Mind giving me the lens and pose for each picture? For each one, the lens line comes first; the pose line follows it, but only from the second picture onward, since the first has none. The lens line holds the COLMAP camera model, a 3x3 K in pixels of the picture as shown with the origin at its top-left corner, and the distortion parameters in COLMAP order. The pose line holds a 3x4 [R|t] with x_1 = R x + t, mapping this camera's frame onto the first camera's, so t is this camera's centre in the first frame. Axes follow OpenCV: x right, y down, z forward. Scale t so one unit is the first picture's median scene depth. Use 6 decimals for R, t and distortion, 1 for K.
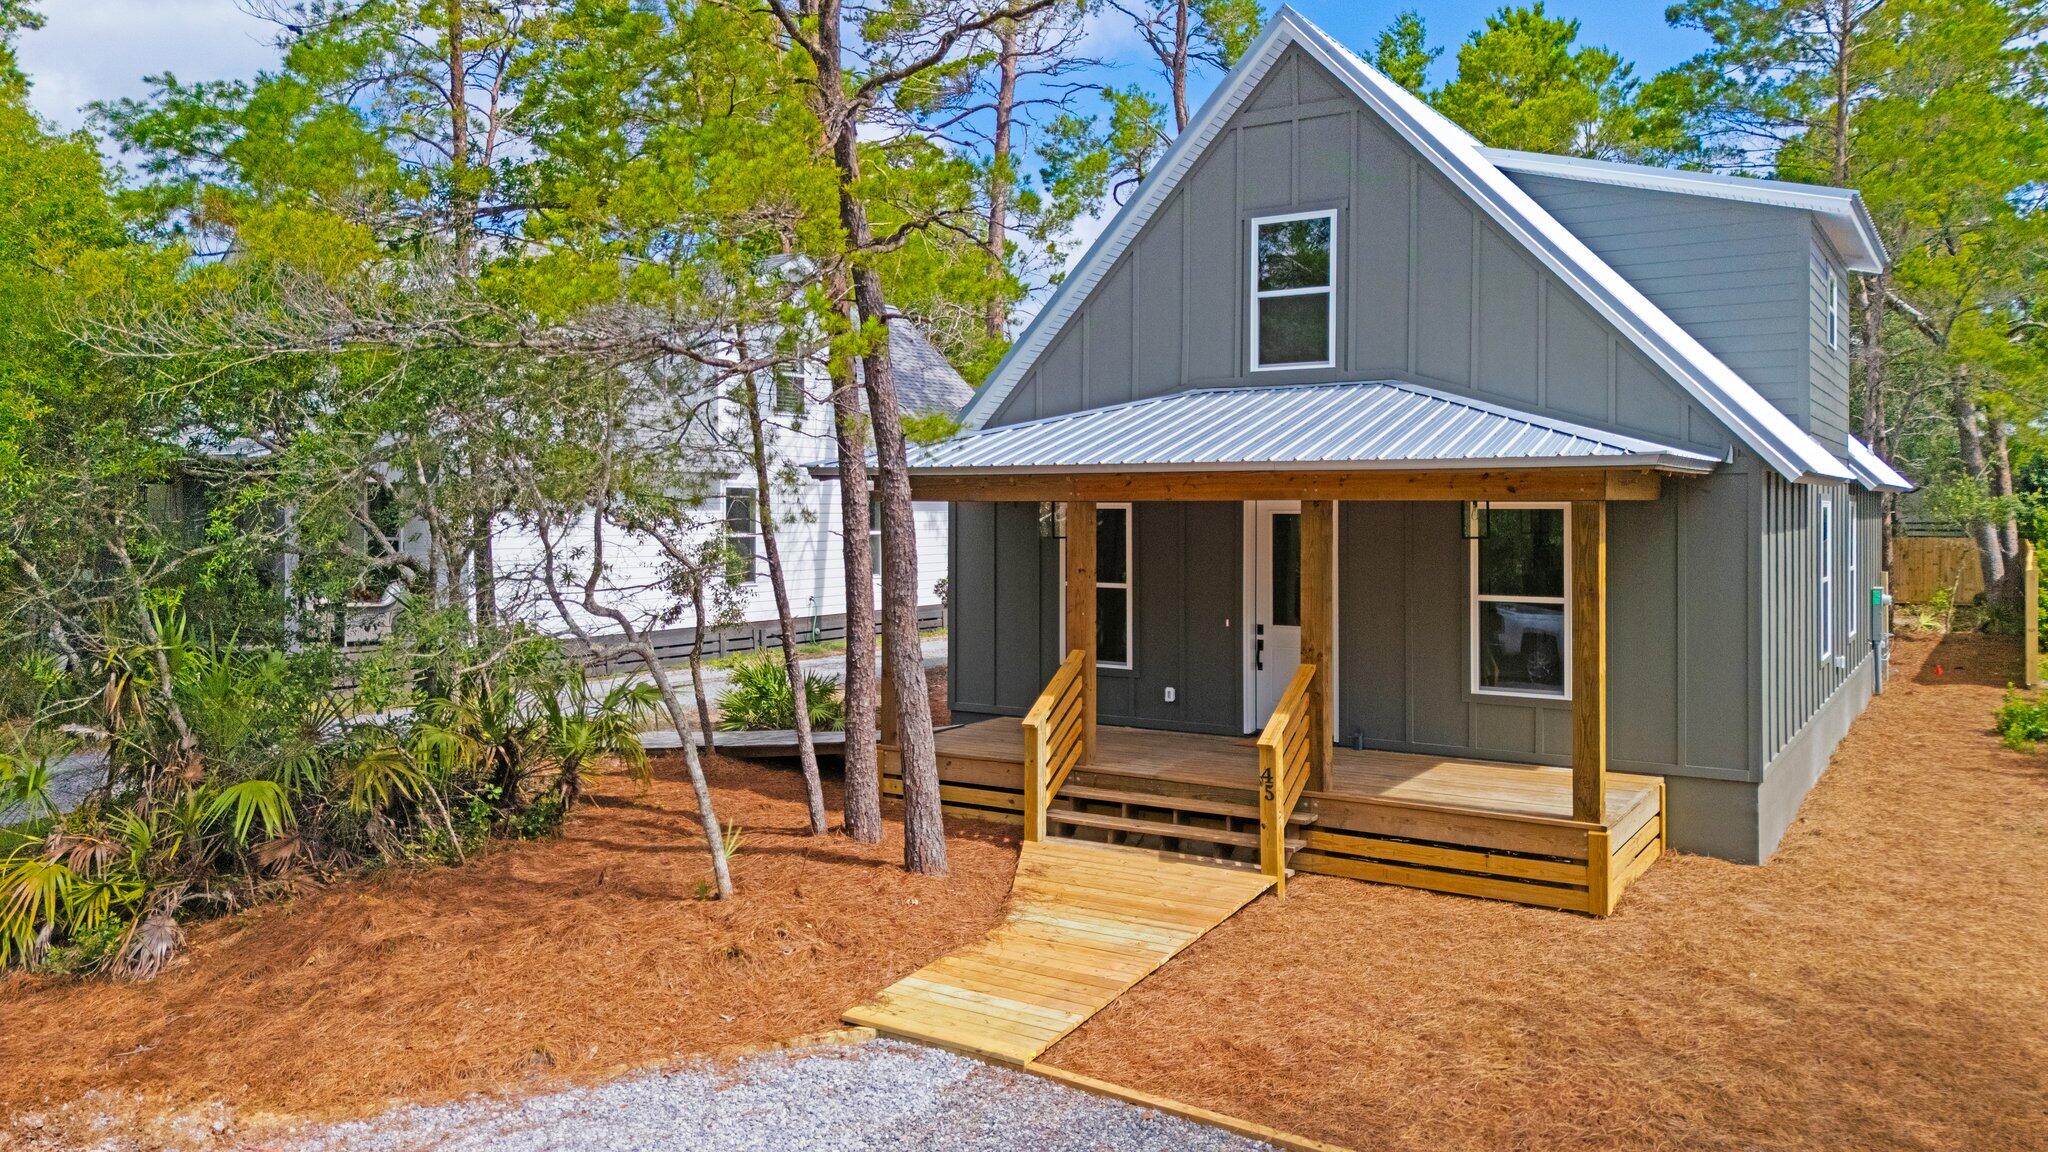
lens RADIAL K [[1463.5, 0, 1021.7], [0, 1463.5, 558.8], [0, 0, 1]] dist [0.050483, -0.003367]
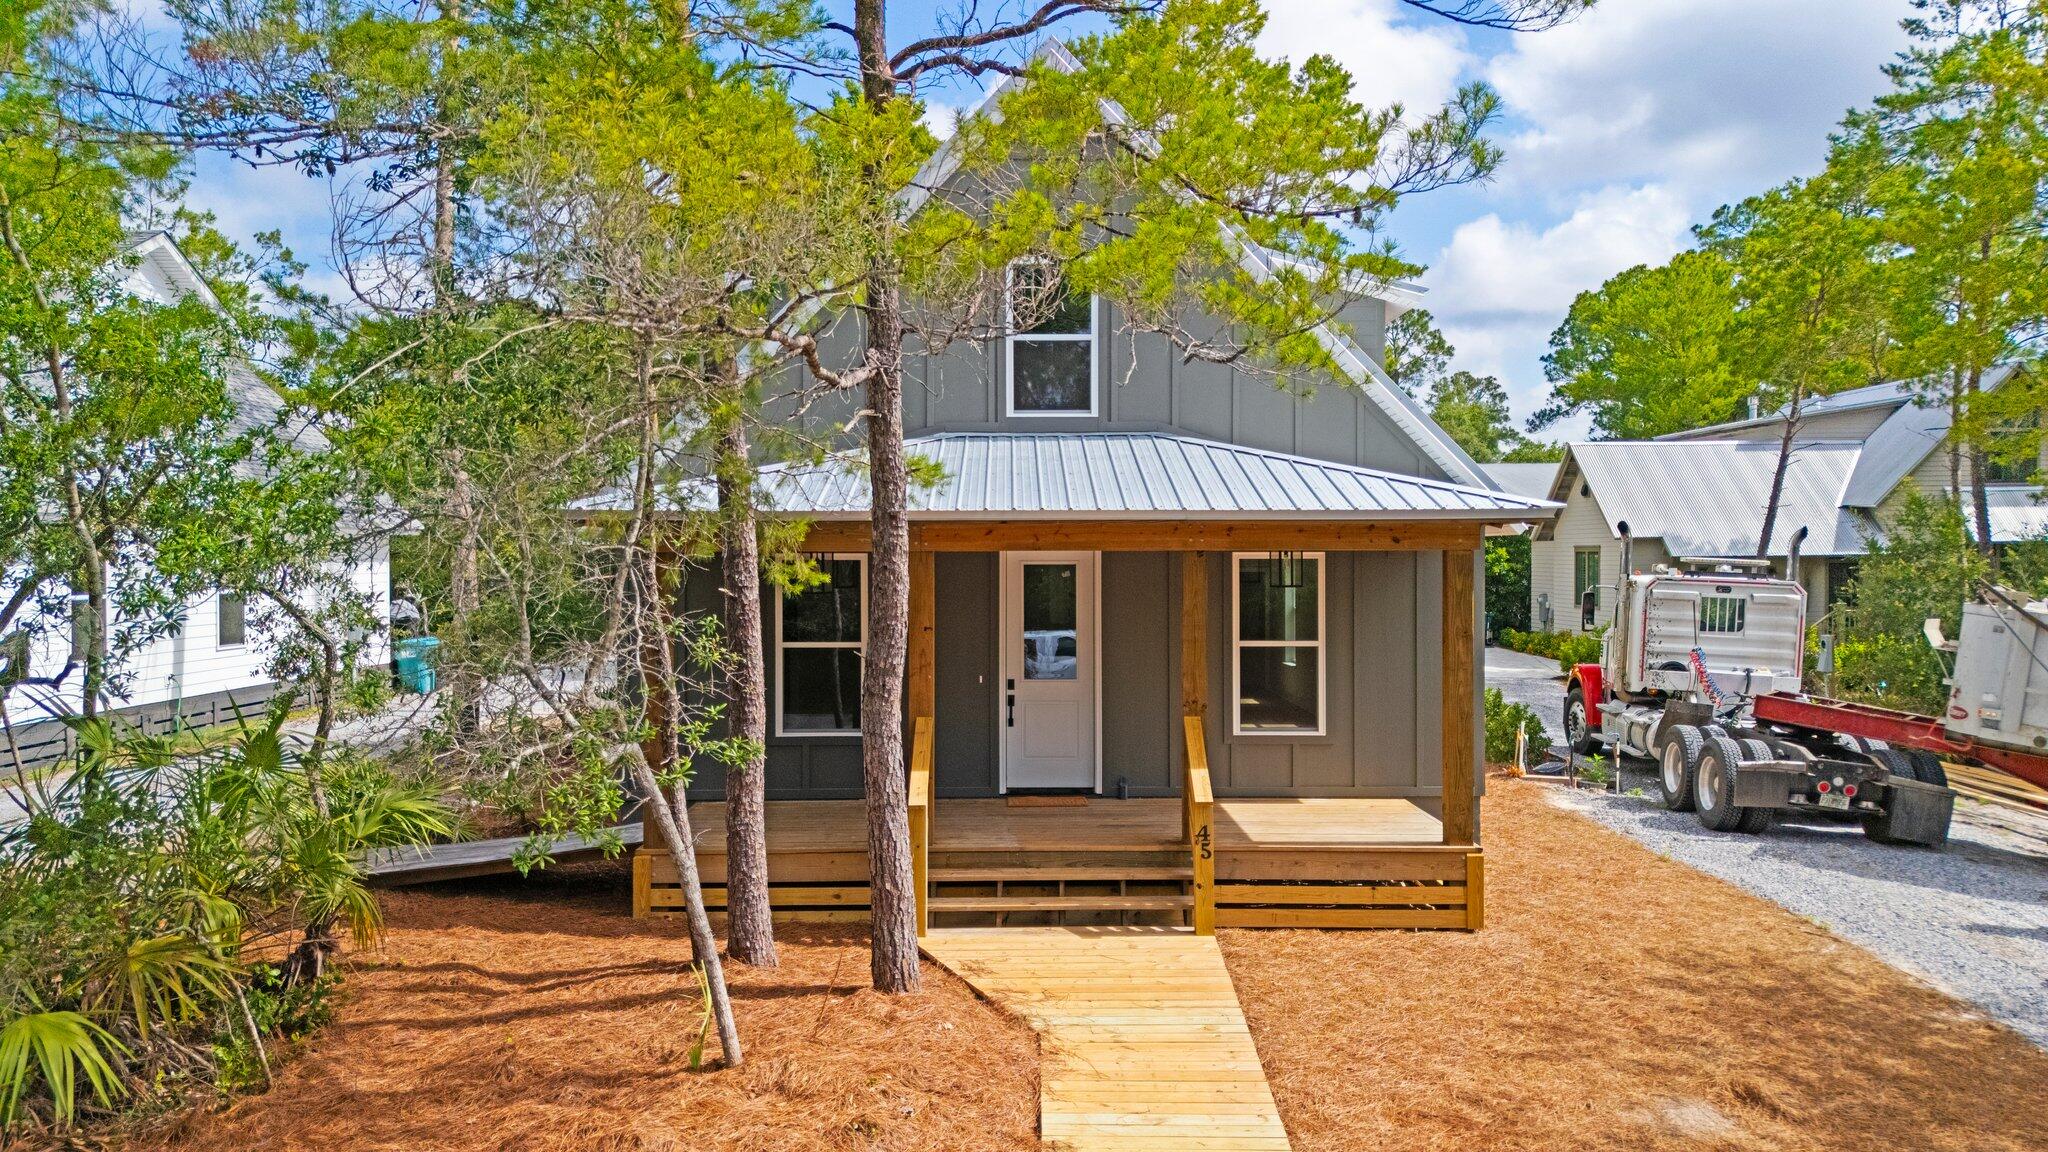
lens RADIAL K [[1463.5, 0, 1025.3], [0, 1463.5, 585.6], [0, 0, 1]] dist [0.050483, -0.003367]
pose [[0.848027, -0.013846, 0.529771, -0.395099], [0.022105, 0.999713, -0.009257, -0.009006], [-0.529491, 0.019561, 0.848090, 0.207973]]
